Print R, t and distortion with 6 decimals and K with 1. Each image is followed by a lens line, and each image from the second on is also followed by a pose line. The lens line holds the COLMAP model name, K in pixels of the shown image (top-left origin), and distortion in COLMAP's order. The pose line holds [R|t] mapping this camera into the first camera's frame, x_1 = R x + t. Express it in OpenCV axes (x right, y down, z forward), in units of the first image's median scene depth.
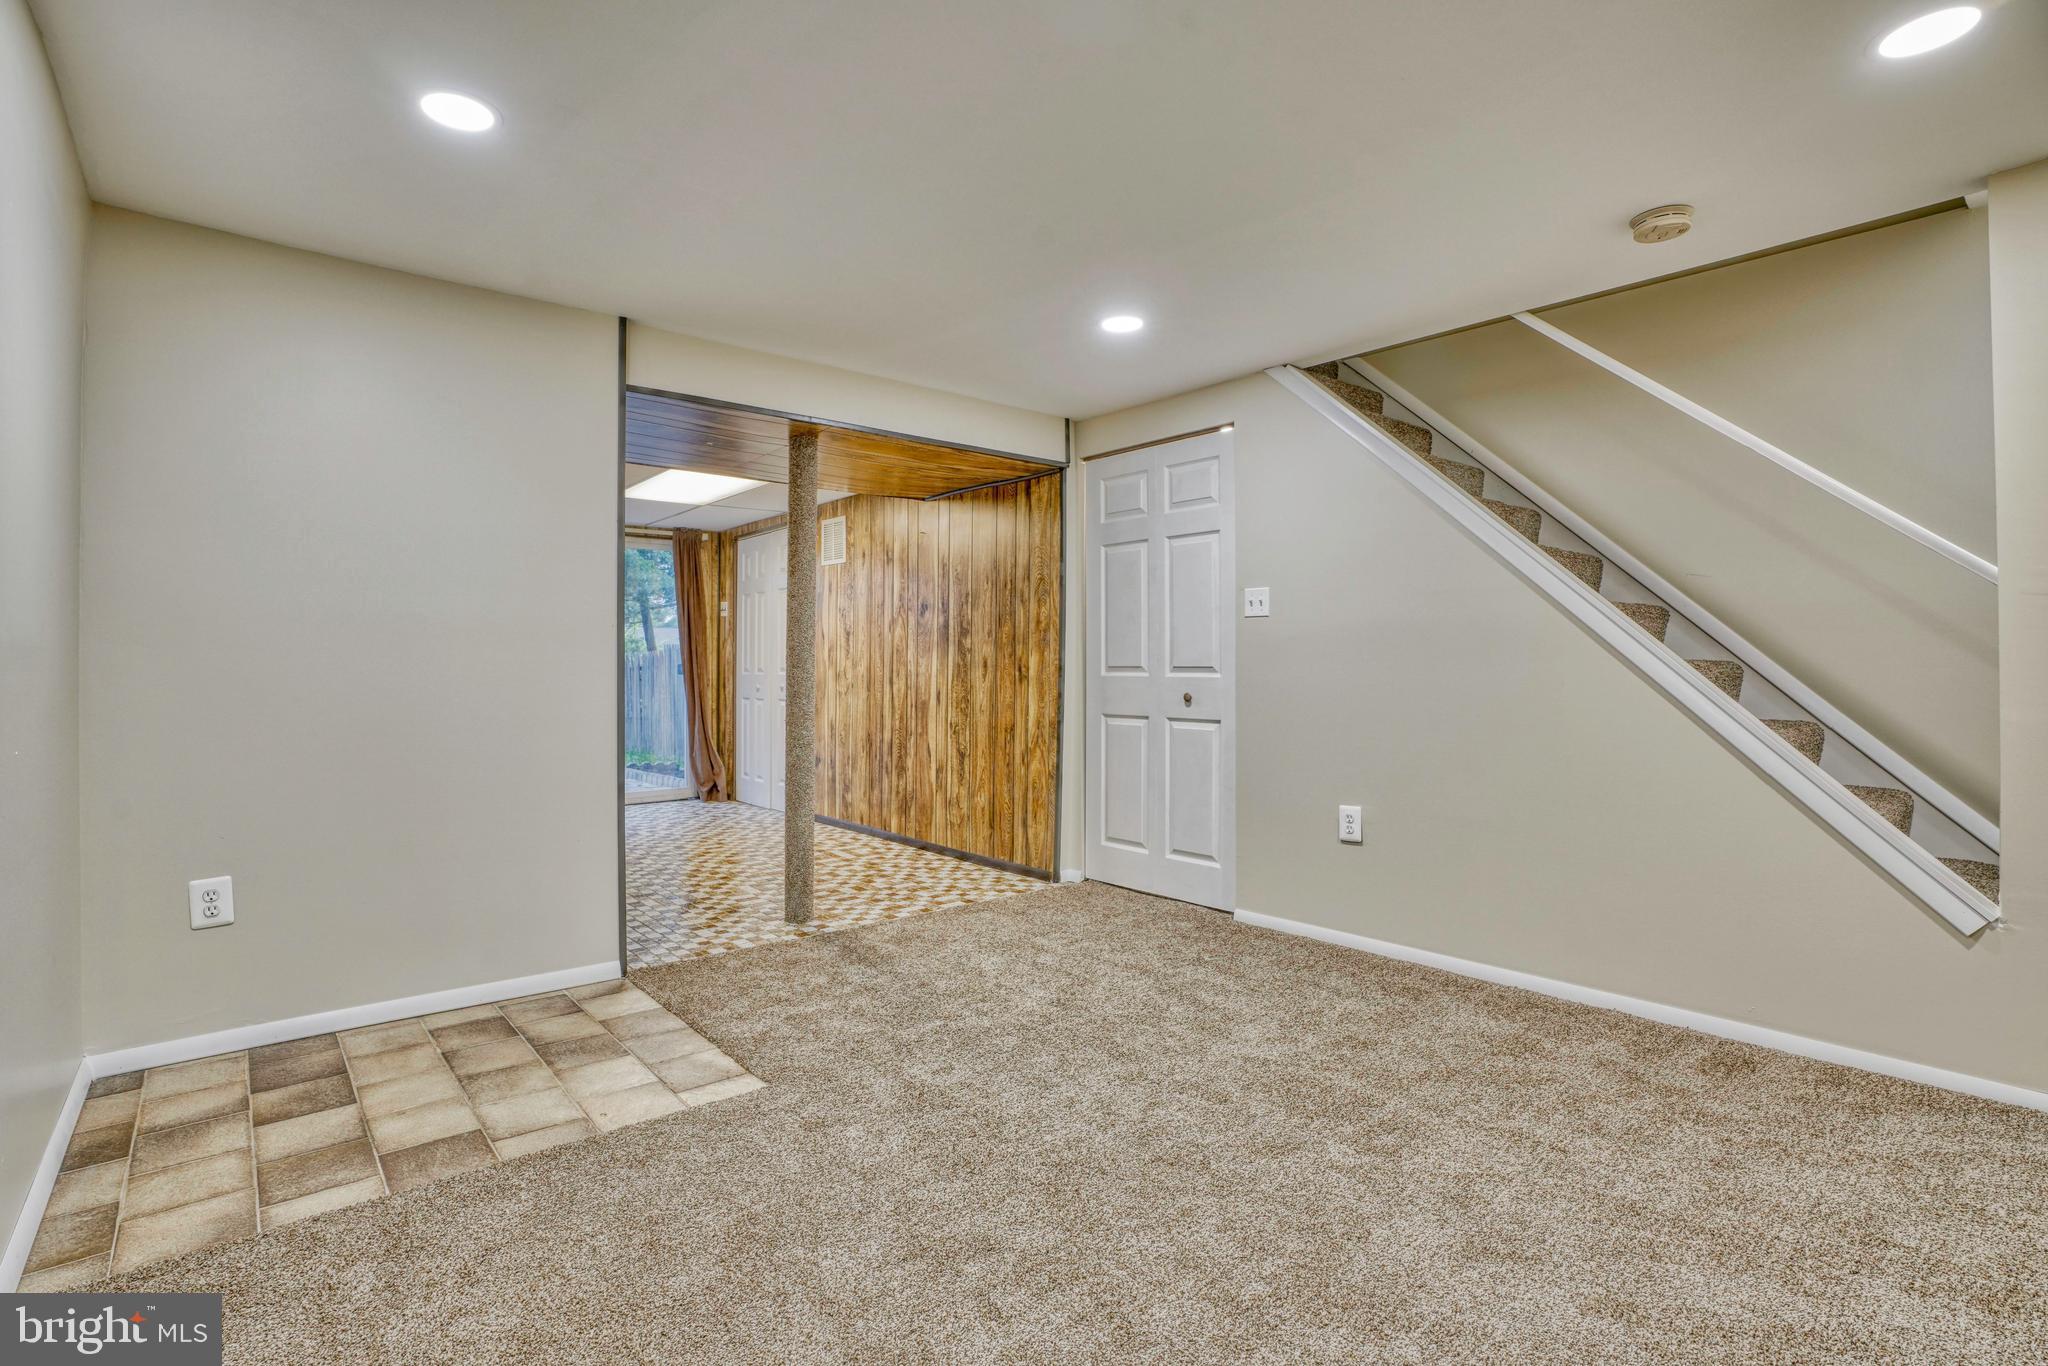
lens RADIAL K [[960.5, 0, 975.7], [0, 960.5, 671.0], [0, 0, 1]] dist [-0.023270, -0.000037]
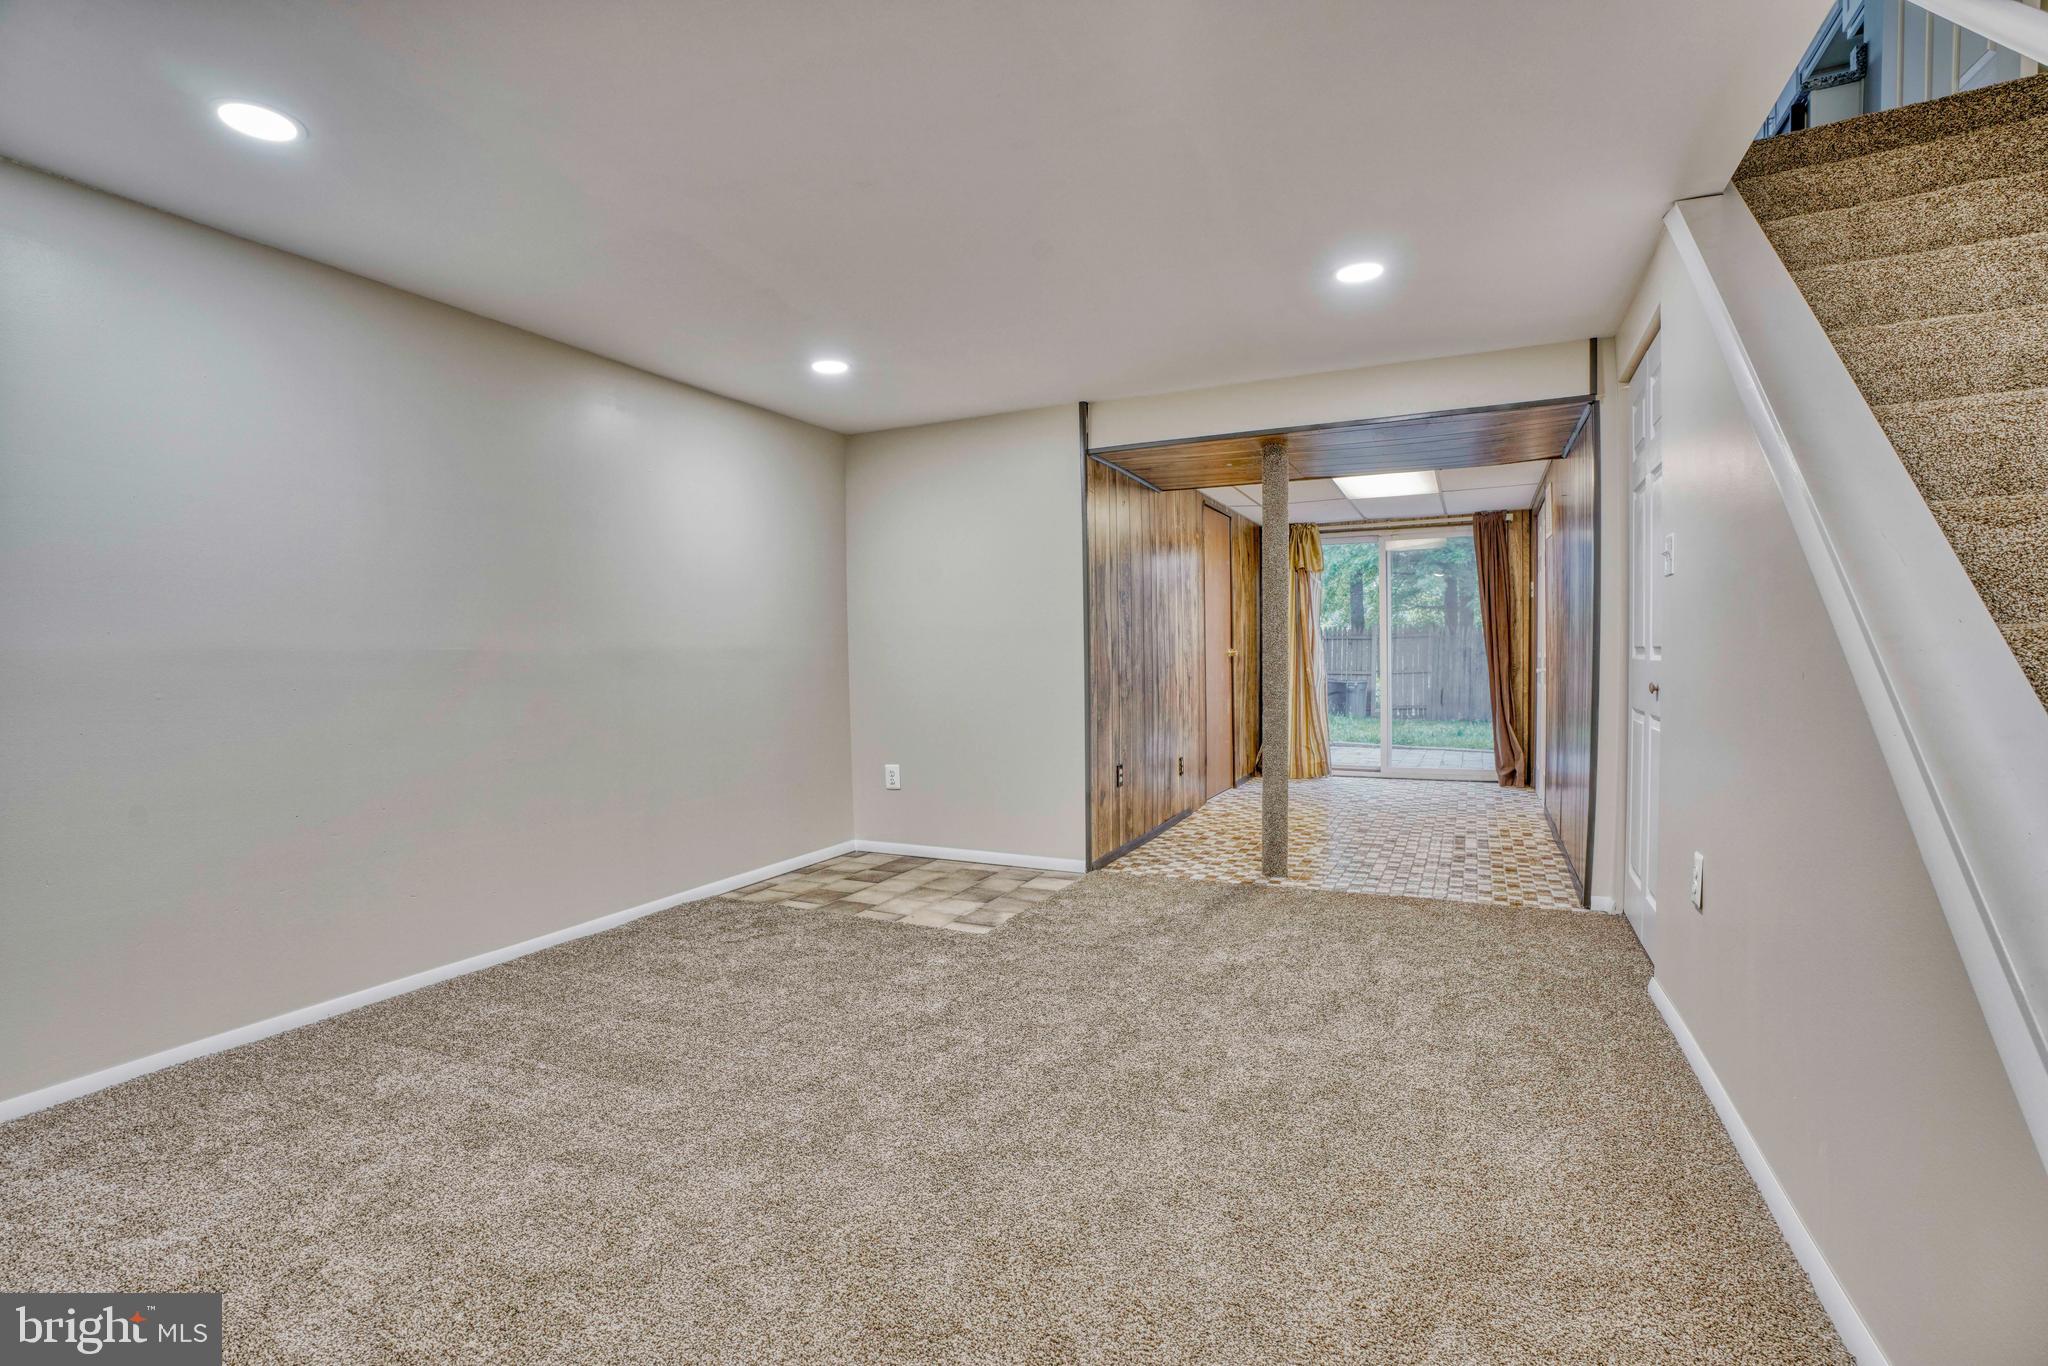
lens RADIAL K [[943.1, 0, 1009.3], [0, 943.1, 685.9], [0, 0, 1]] dist [-0.060462, 0.024820]
pose [[0.415280, 0.021400, -0.909442, 1.069592], [0.010556, 0.999543, 0.028340, 0.001202], [0.909633, -0.021369, 0.414864, 0.405099]]
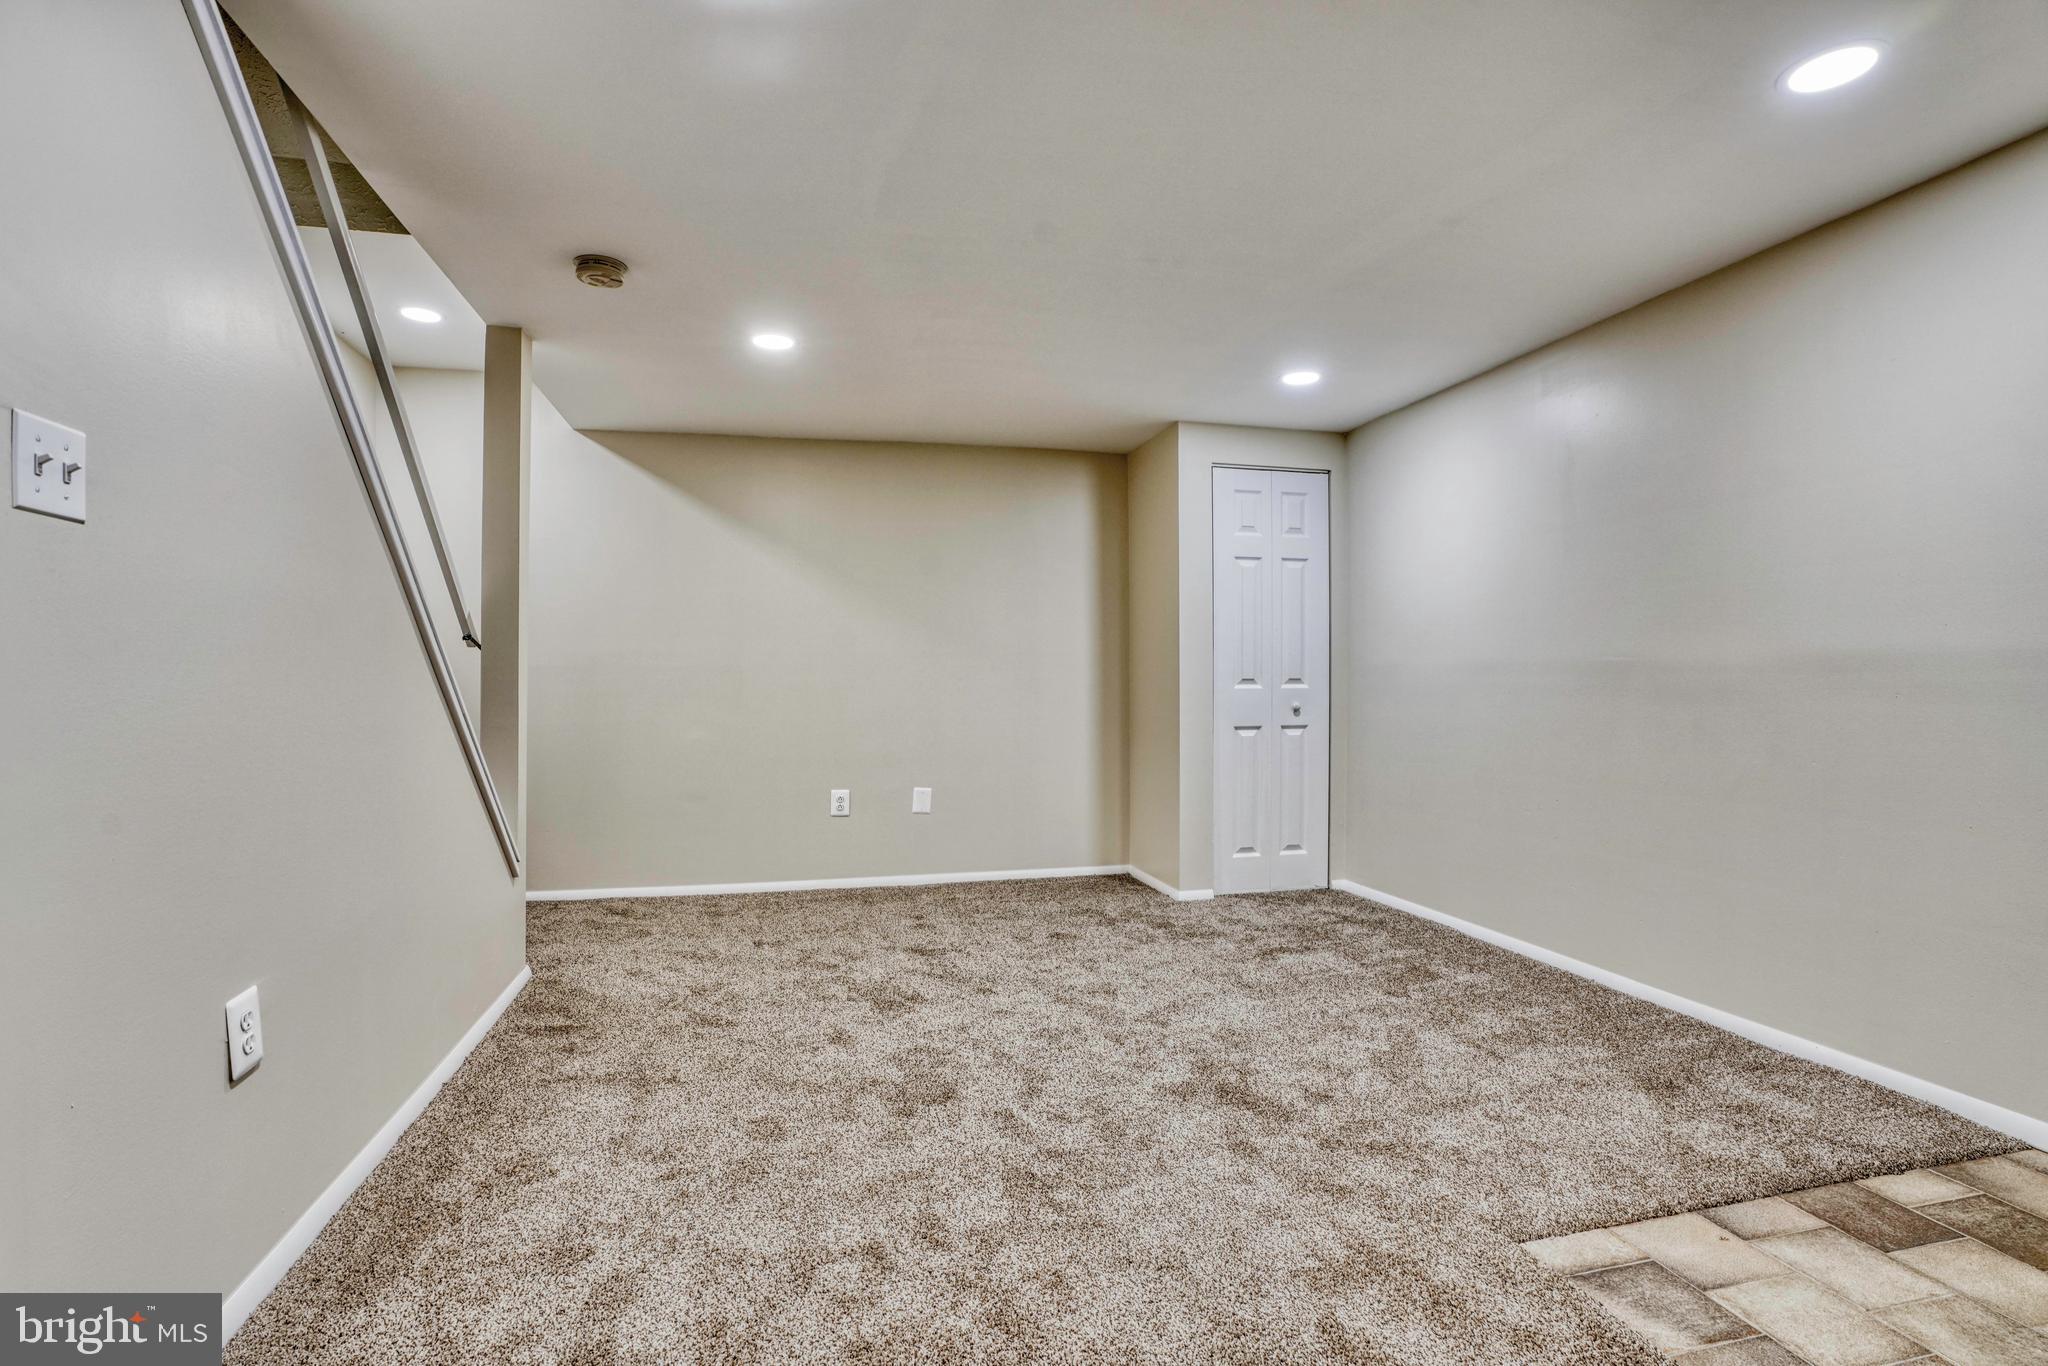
lens RADIAL K [[964.3, 0, 1006.2], [0, 964.3, 676.5], [0, 0, 1]] dist [-0.067687, 0.024993]
pose [[-0.898434, 0.004726, 0.439082, -0.170184], [0.007196, 0.999966, 0.003960, -0.008957], [-0.439049, 0.006718, -0.898438, 1.711461]]
